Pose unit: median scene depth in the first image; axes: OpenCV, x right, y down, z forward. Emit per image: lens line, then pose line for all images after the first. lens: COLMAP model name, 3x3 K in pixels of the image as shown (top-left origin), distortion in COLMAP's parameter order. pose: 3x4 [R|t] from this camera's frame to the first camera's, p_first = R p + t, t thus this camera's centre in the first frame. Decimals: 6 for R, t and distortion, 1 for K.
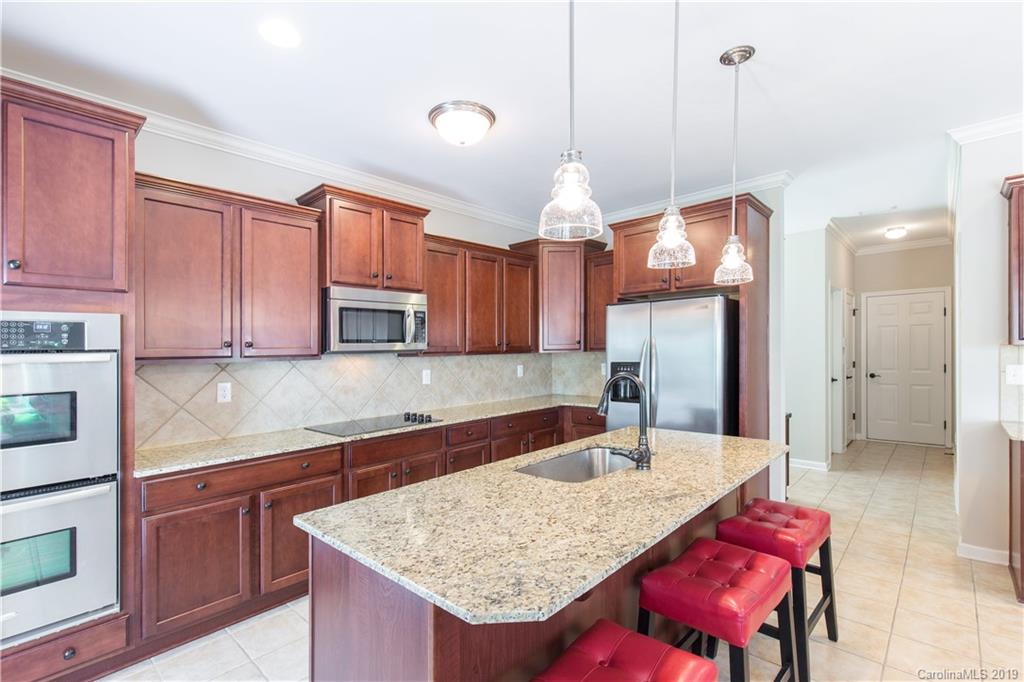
lens RADIAL K [[469.0, 0, 508.5], [0, 469.0, 340.3], [0, 0, 1]] dist [0.001988, 0.001070]
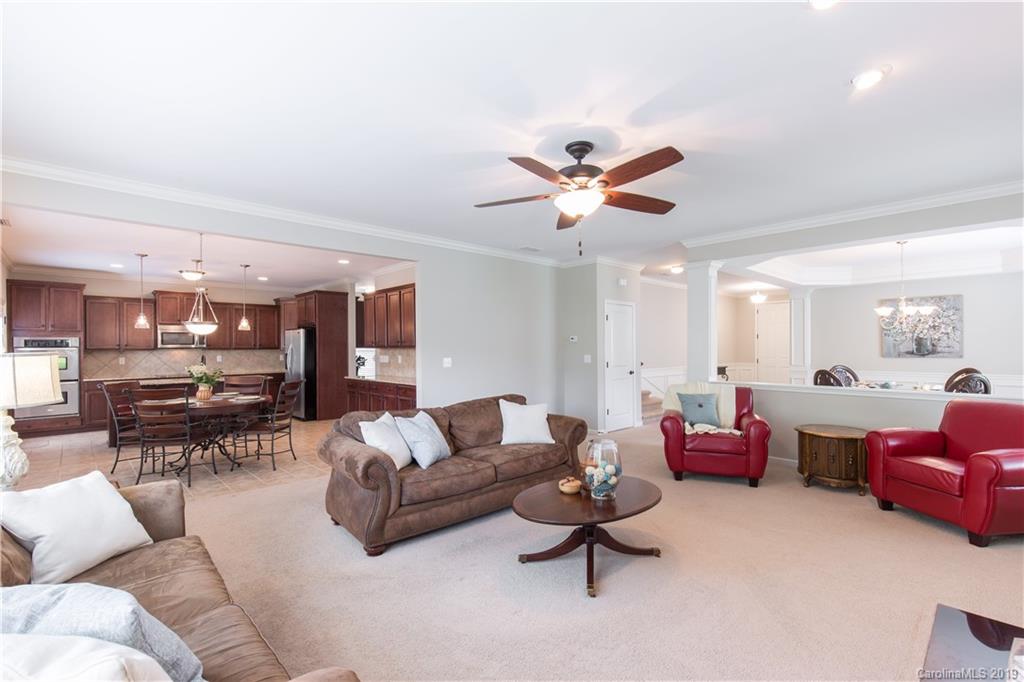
lens RADIAL K [[469.0, 0, 514.4], [0, 469.0, 345.4], [0, 0, 1]] dist [0.001988, 0.001070]
pose [[0.997767, 0.013296, -0.065461, 2.223946], [-0.012165, 0.999770, 0.017635, -0.076228], [0.065680, -0.016799, 0.997699, -1.939911]]
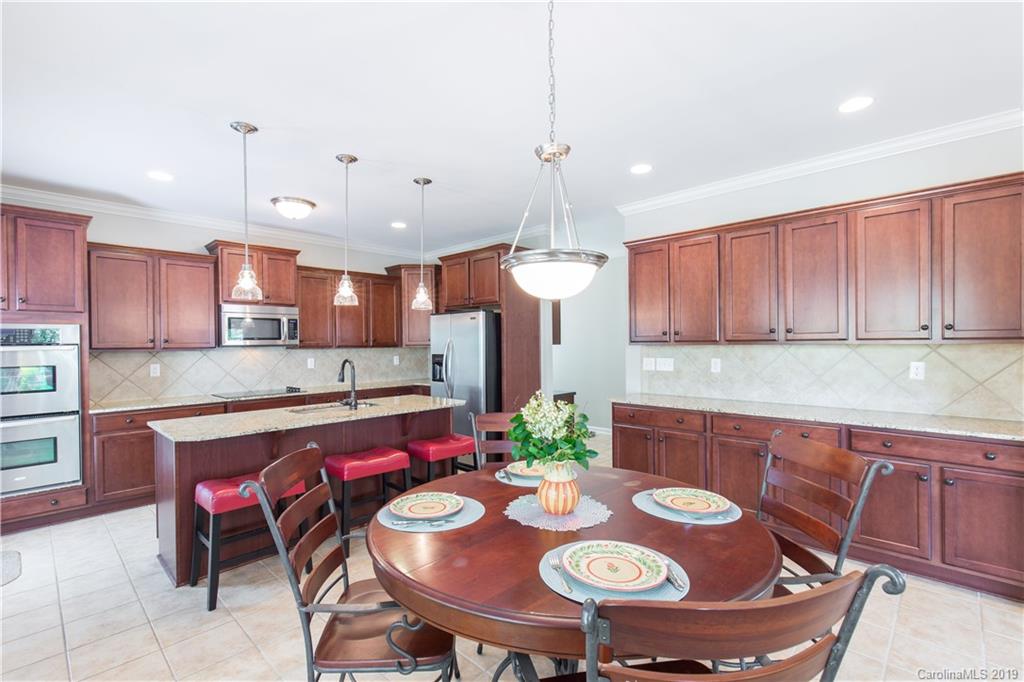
lens RADIAL K [[469.0, 0, 514.7], [0, 469.0, 345.2], [0, 0, 1]] dist [0.001988, 0.001070]
pose [[0.999828, 0.009309, -0.016044, 0.699338], [-0.008905, 0.999645, 0.025097, -0.027795], [0.016272, -0.024949, 0.999556, -0.628287]]
